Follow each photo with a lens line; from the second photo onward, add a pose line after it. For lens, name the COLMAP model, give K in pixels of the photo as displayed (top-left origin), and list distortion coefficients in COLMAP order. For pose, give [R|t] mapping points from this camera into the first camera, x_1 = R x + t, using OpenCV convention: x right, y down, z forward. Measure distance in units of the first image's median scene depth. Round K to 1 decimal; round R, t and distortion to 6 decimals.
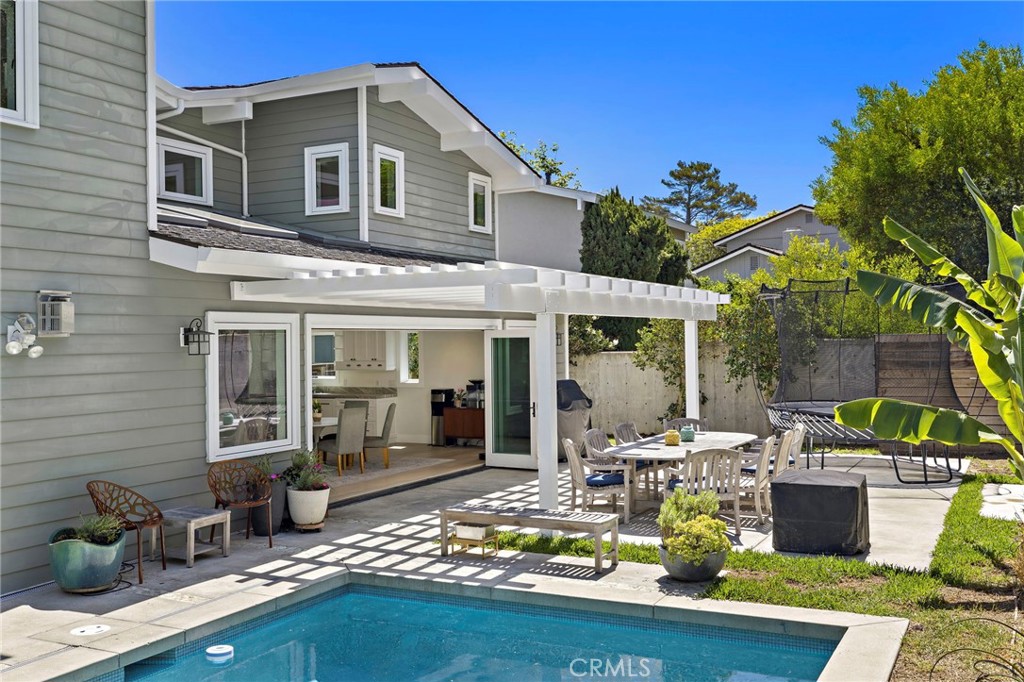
lens RADIAL K [[987.5, 0, 512.1], [0, 987.5, 339.3], [0, 0, 1]] dist [-0.012562, 0.000000]
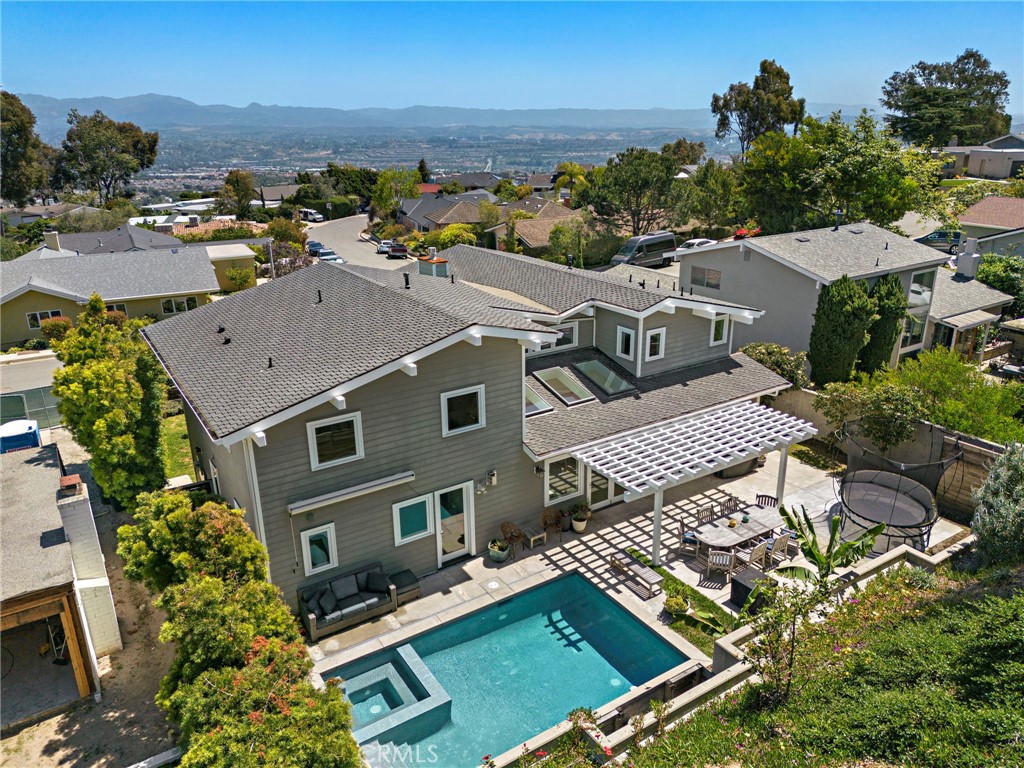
lens RADIAL K [[732.6, 0, 514.2], [0, 732.6, 384.1], [0, 0, 1]] dist [0.049139, 0.002192]
pose [[0.861293, 0.163627, -0.481042, 0.392305], [0.006464, 0.943124, 0.332378, -0.613855], [0.508068, -0.289384, 0.811248, -0.461171]]
